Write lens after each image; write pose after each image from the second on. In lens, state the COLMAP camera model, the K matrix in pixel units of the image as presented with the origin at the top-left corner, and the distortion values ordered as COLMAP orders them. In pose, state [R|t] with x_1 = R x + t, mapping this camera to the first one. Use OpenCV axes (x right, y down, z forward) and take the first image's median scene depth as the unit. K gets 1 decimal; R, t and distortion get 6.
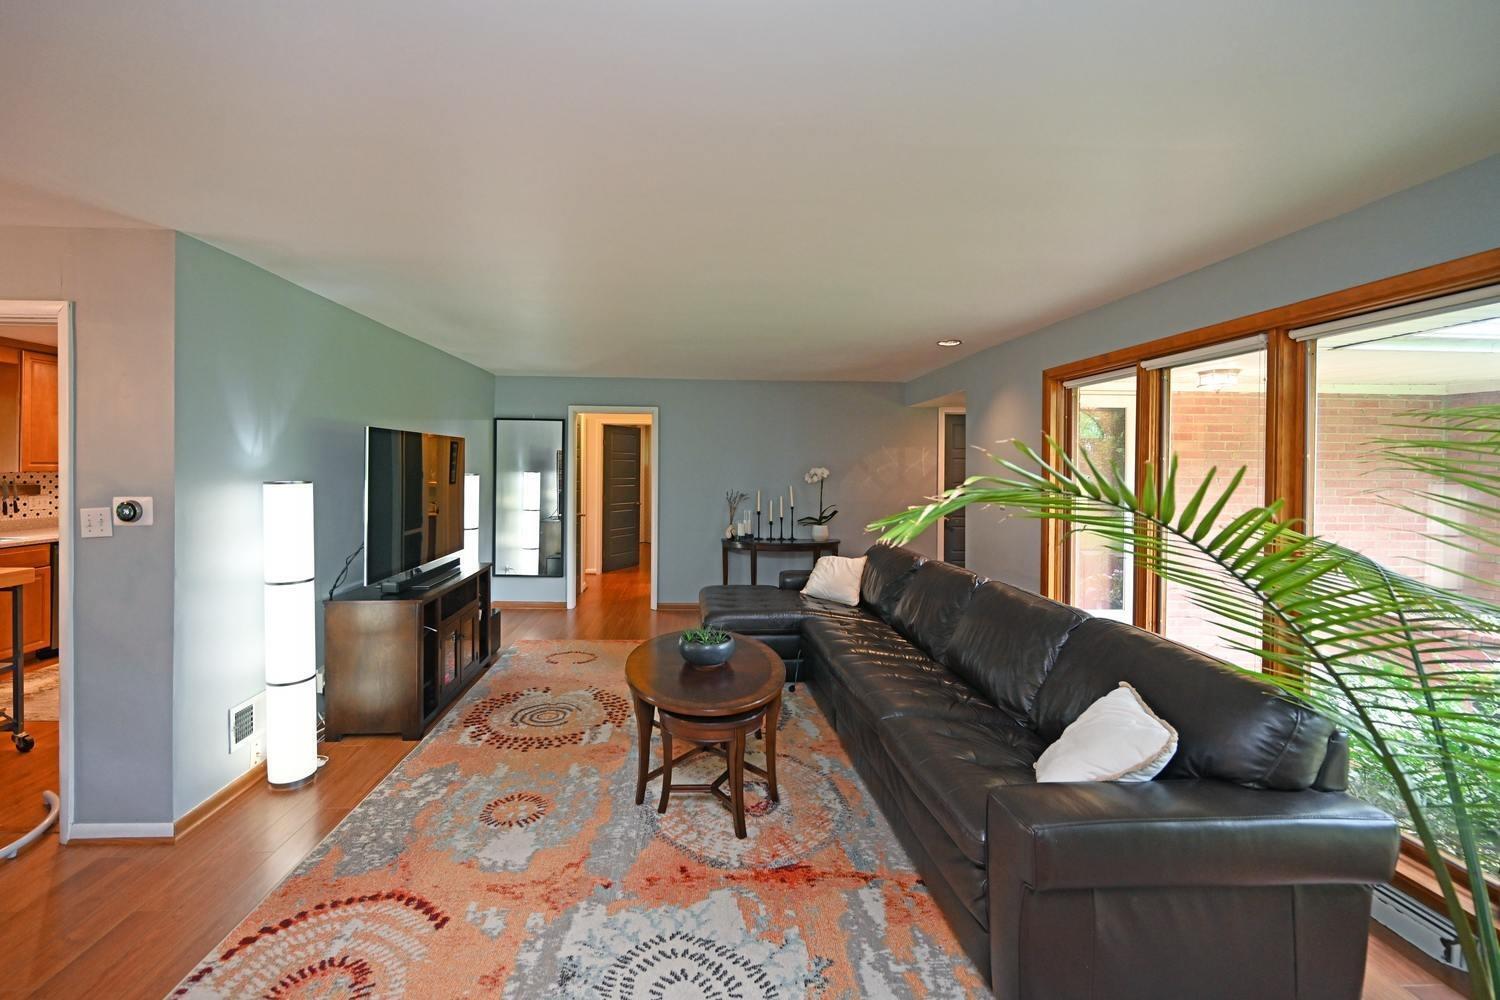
lens RADIAL K [[628.3, 0, 716.9], [0, 628.3, 461.6], [0, 0, 1]] dist [-0.000702, -0.000017]
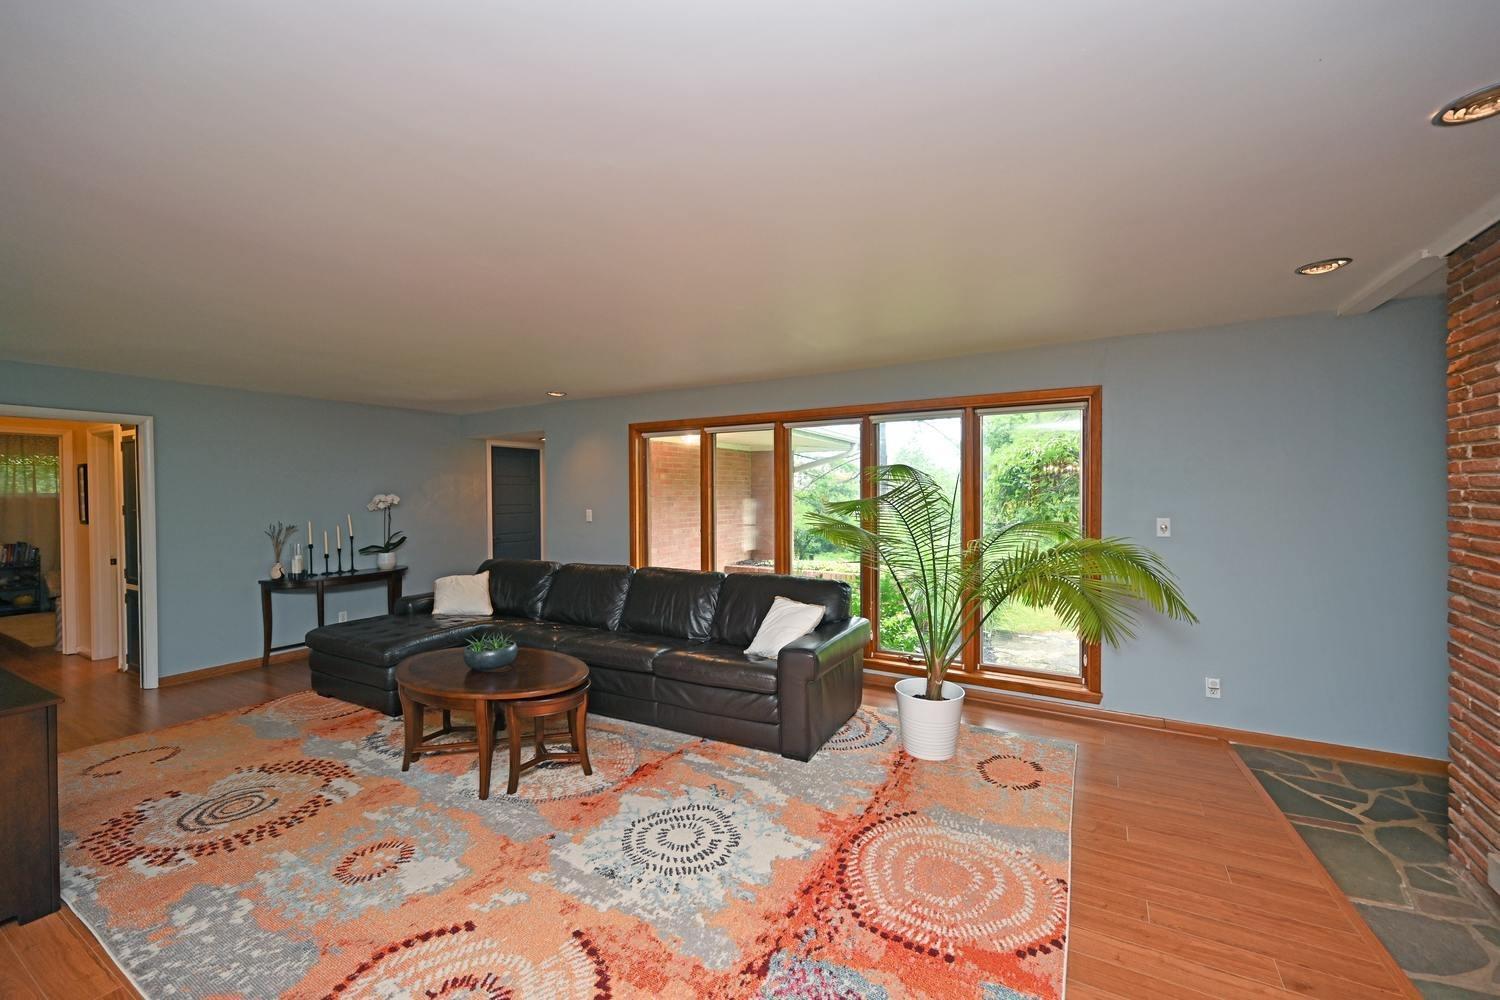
lens RADIAL K [[597.2, 0, 752.3], [0, 597.2, 498.3], [0, 0, 1]] dist [-0.000586, -0.000144]
pose [[0.525921, -0.022550, 0.850235, -0.630738], [0.004948, 0.999713, 0.023454, -0.006213], [-0.850519, -0.008128, 0.525881, 0.041759]]
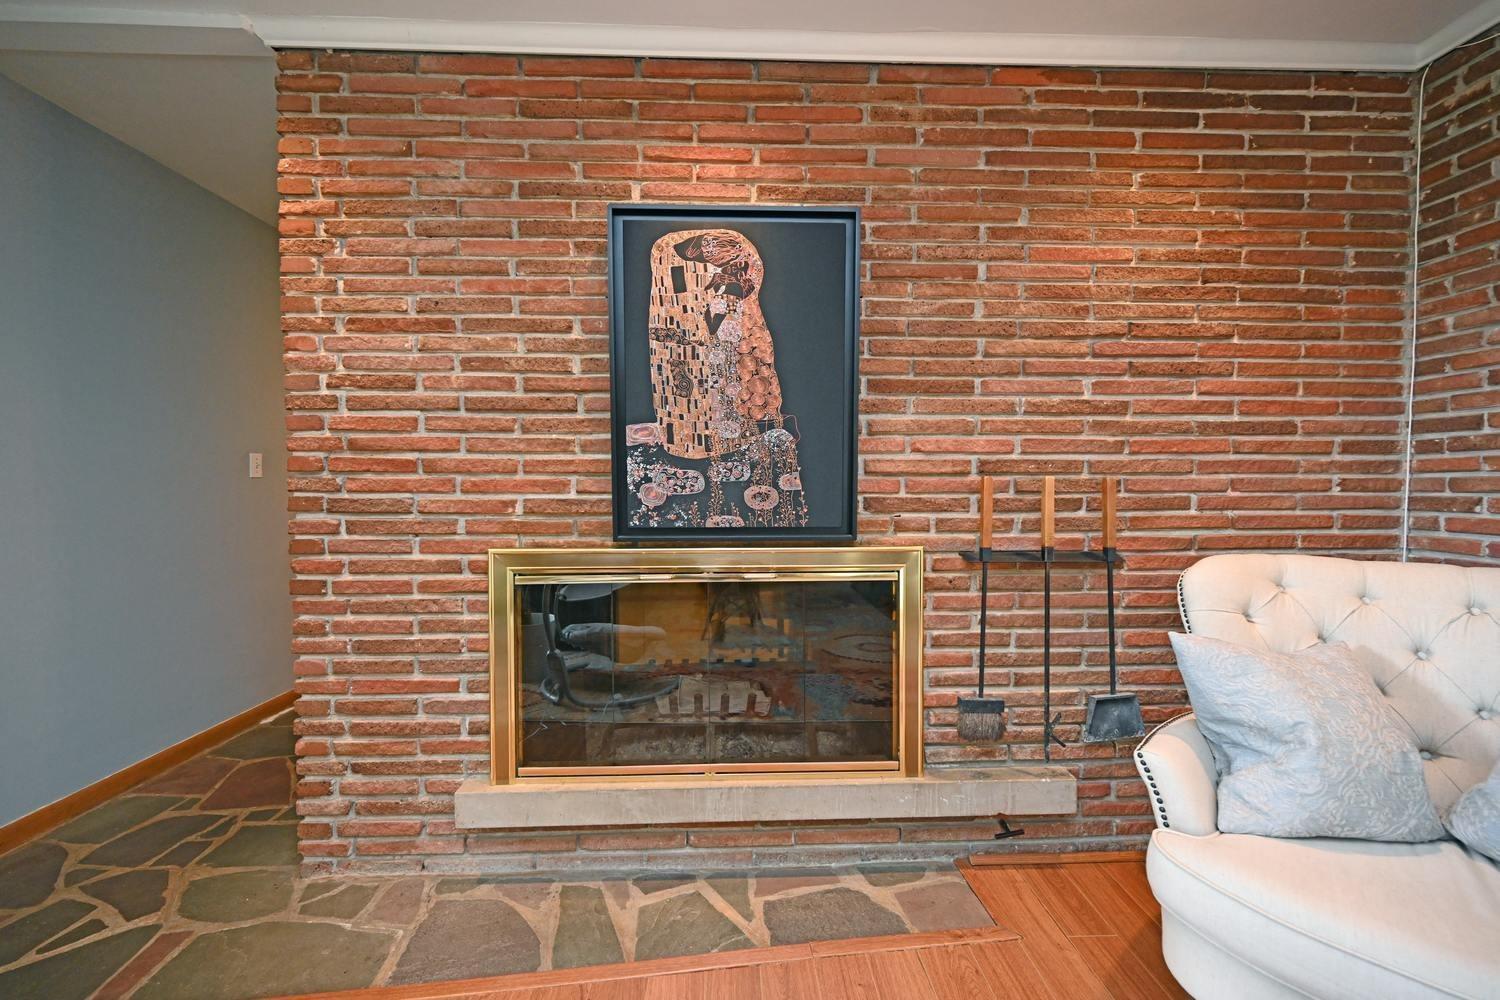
lens RADIAL K [[597.2, 0, 752.4], [0, 597.2, 499.1], [0, 0, 1]] dist [-0.000586, -0.000144]
pose [[-0.999899, -0.001881, -0.014113, 0.002726], [-0.002060, 0.999917, 0.012721, 0.106417], [0.014088, 0.012749, -0.999819, 0.237196]]
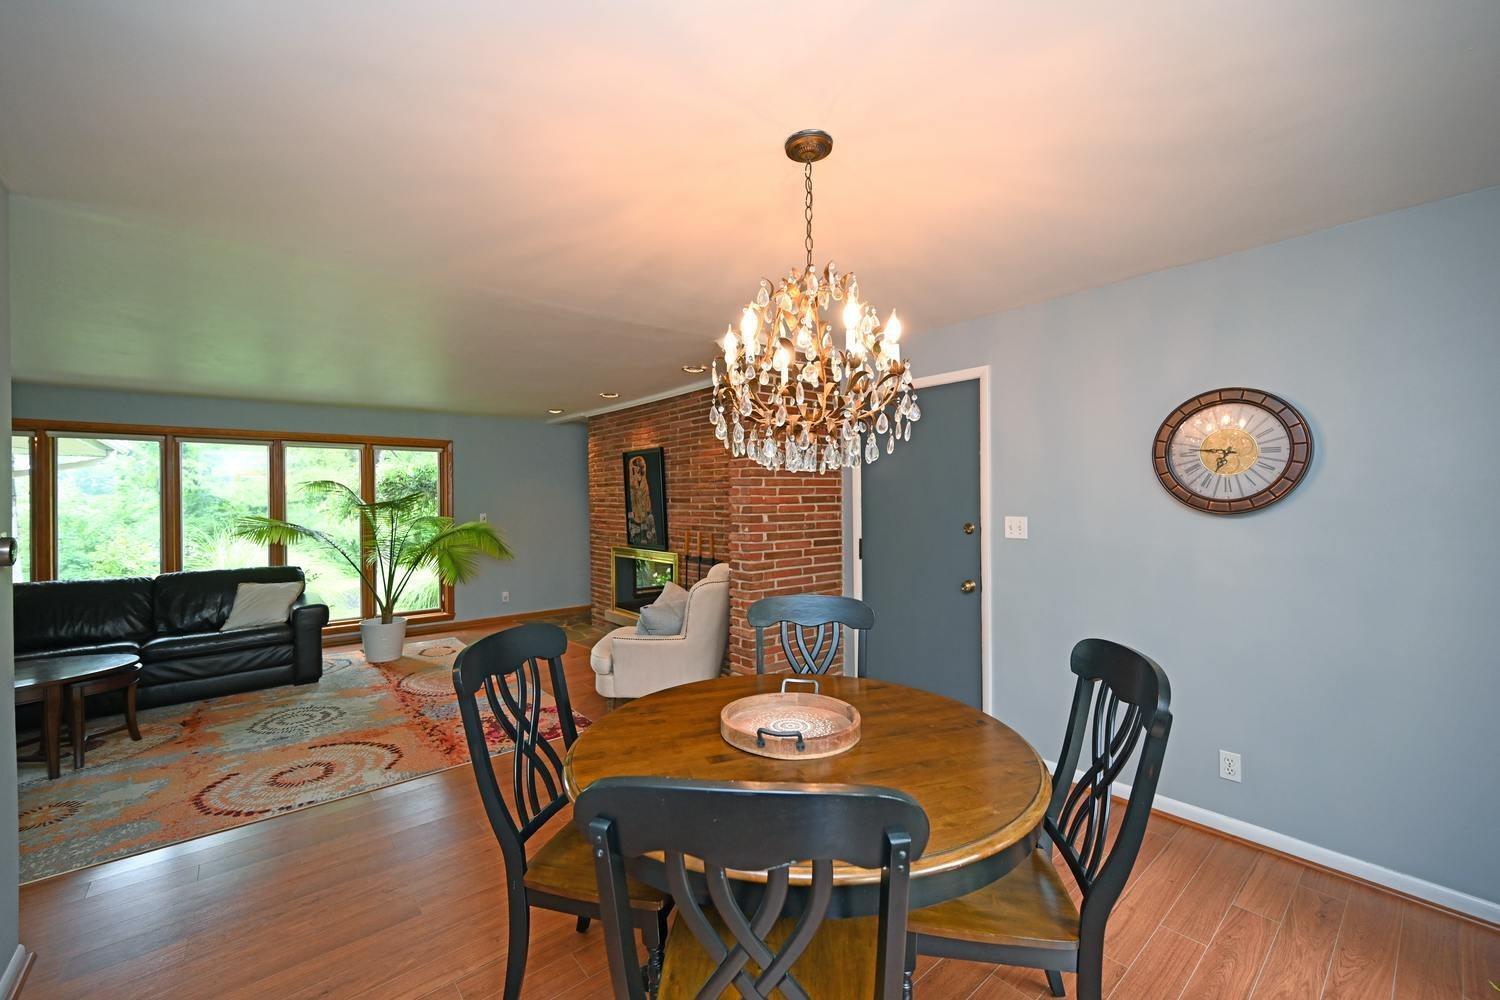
lens RADIAL K [[597.2, 0, 747.1], [0, 597.2, 500.7], [0, 0, 1]] dist [-0.000586, -0.000144]
pose [[-0.624937, -0.002328, 0.780672, -1.527143], [-0.000794, 0.999997, 0.002347, 0.009416], [-0.780675, 0.000847, -0.624937, 0.567684]]
